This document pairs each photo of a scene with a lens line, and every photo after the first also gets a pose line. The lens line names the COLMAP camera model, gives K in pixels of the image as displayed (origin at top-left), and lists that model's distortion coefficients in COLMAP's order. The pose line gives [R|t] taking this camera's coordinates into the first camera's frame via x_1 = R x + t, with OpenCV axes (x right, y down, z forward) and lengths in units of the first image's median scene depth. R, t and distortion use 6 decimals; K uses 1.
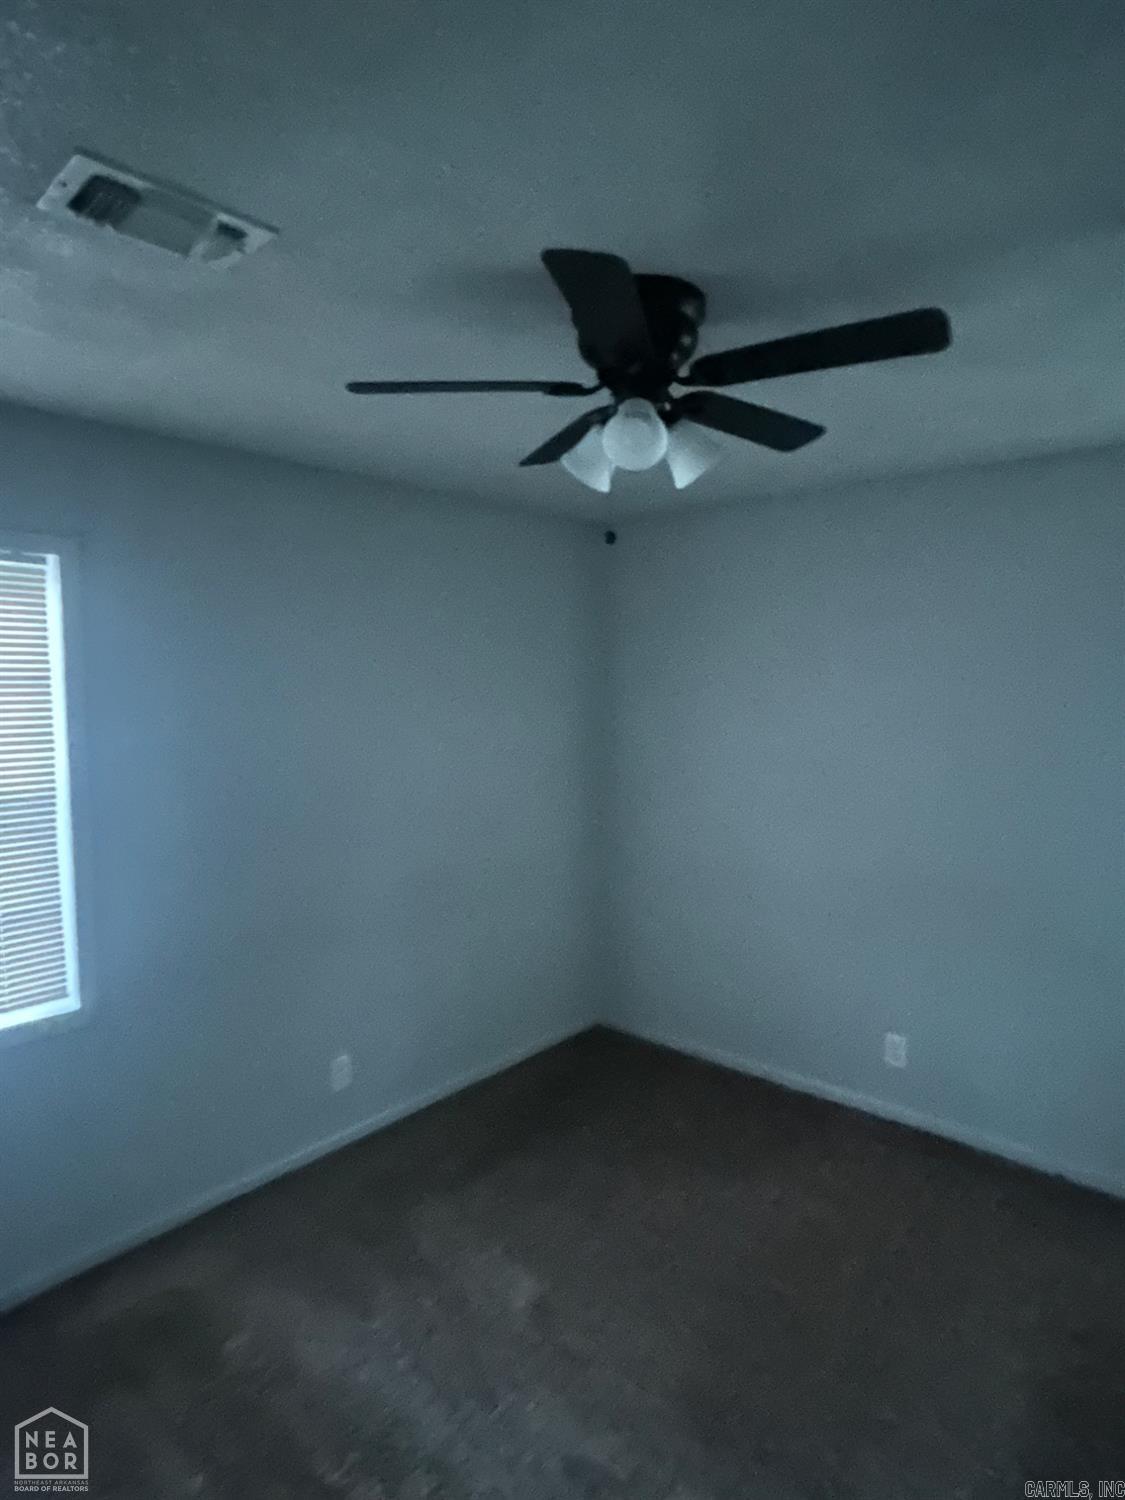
lens RADIAL K [[847.4, 0, 568.0], [0, 847.4, 759.5], [0, 0, 1]] dist [-0.003783, 0.006764]
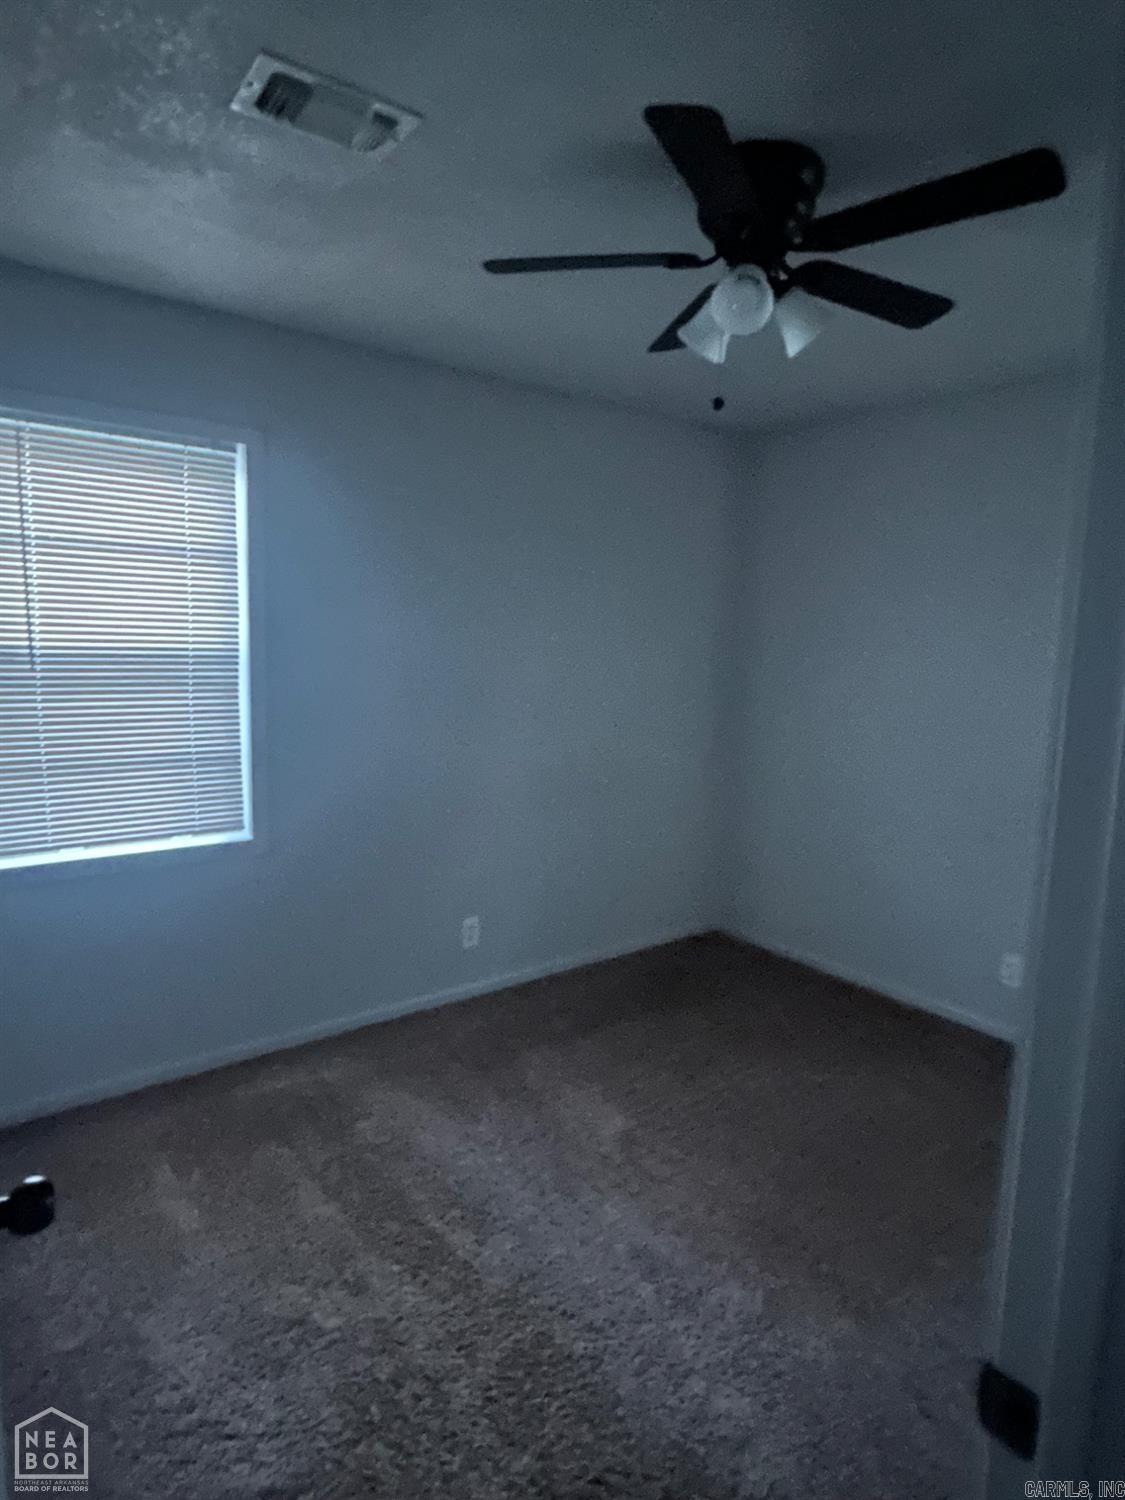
lens RADIAL K [[847.4, 0, 564.7], [0, 847.4, 746.9], [0, 0, 1]] dist [-0.003783, 0.006764]
pose [[0.981817, 0.066297, -0.177878, 0.077887], [-0.053998, 0.995860, 0.073119, 0.095985], [0.181989, -0.062185, 0.981332, -0.103199]]
